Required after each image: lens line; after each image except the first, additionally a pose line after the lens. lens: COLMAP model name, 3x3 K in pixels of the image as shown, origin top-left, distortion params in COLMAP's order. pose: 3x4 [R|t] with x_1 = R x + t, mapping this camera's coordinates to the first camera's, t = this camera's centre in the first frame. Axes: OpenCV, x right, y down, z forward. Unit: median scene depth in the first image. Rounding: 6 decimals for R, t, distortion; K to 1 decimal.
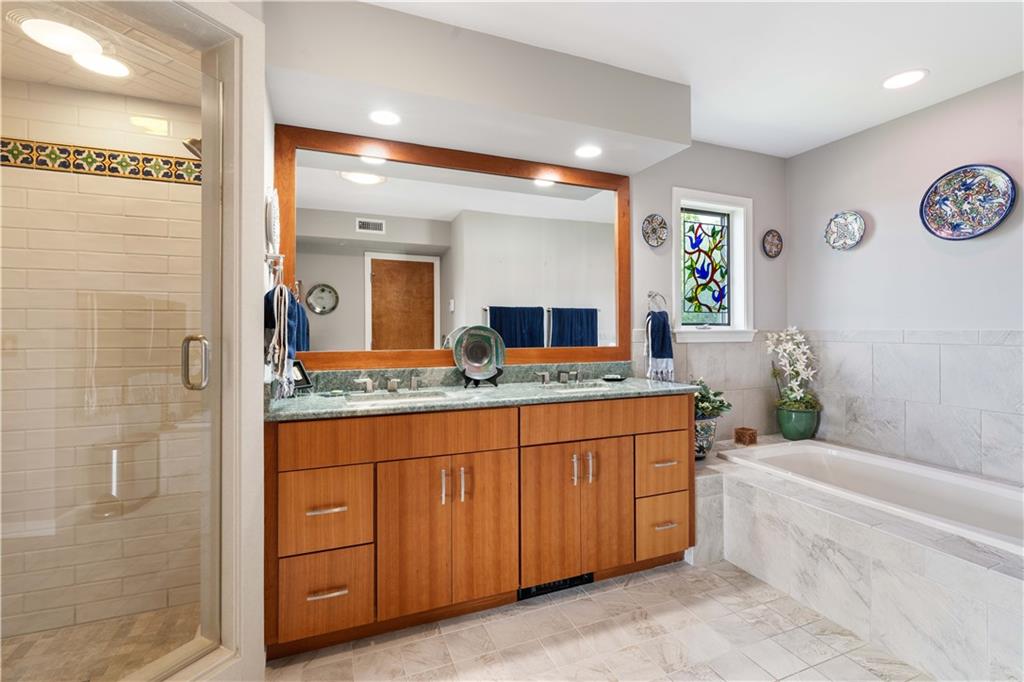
lens RADIAL K [[460.2, 0, 512.0], [0, 460.2, 334.3], [0, 0, 1]] dist [-0.015219, 0.003950]
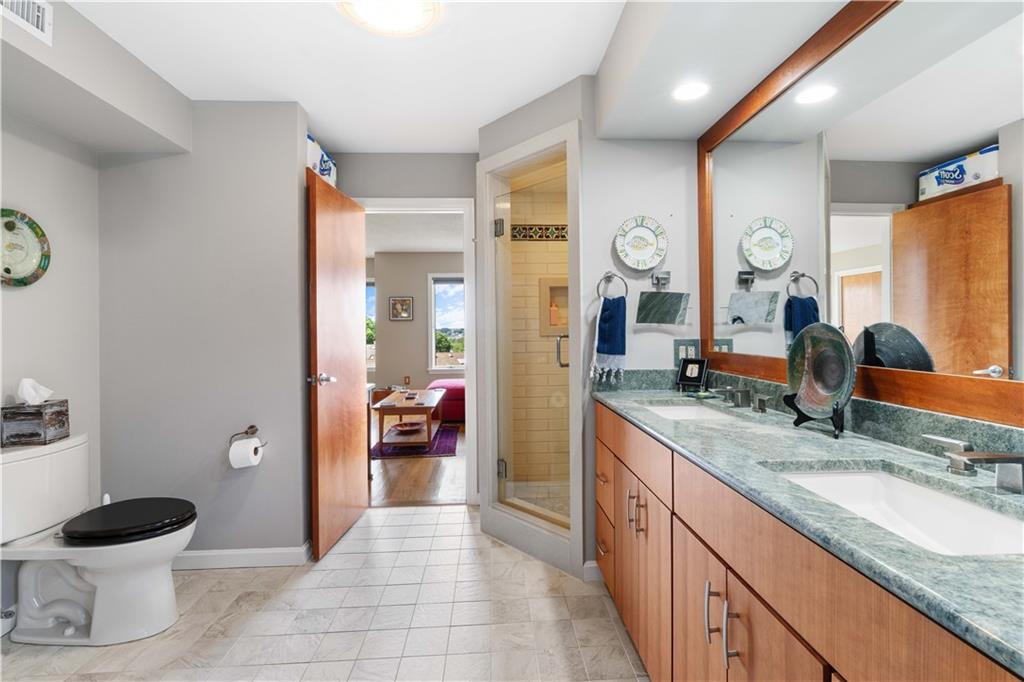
lens RADIAL K [[460.2, 0, 513.9], [0, 460.2, 335.1], [0, 0, 1]] dist [-0.015219, 0.003950]
pose [[-0.325421, 0.011781, -0.945496, 0.570731], [0.002241, 0.999929, 0.011689, -0.011959], [0.945567, 0.001685, -0.325424, 0.807460]]
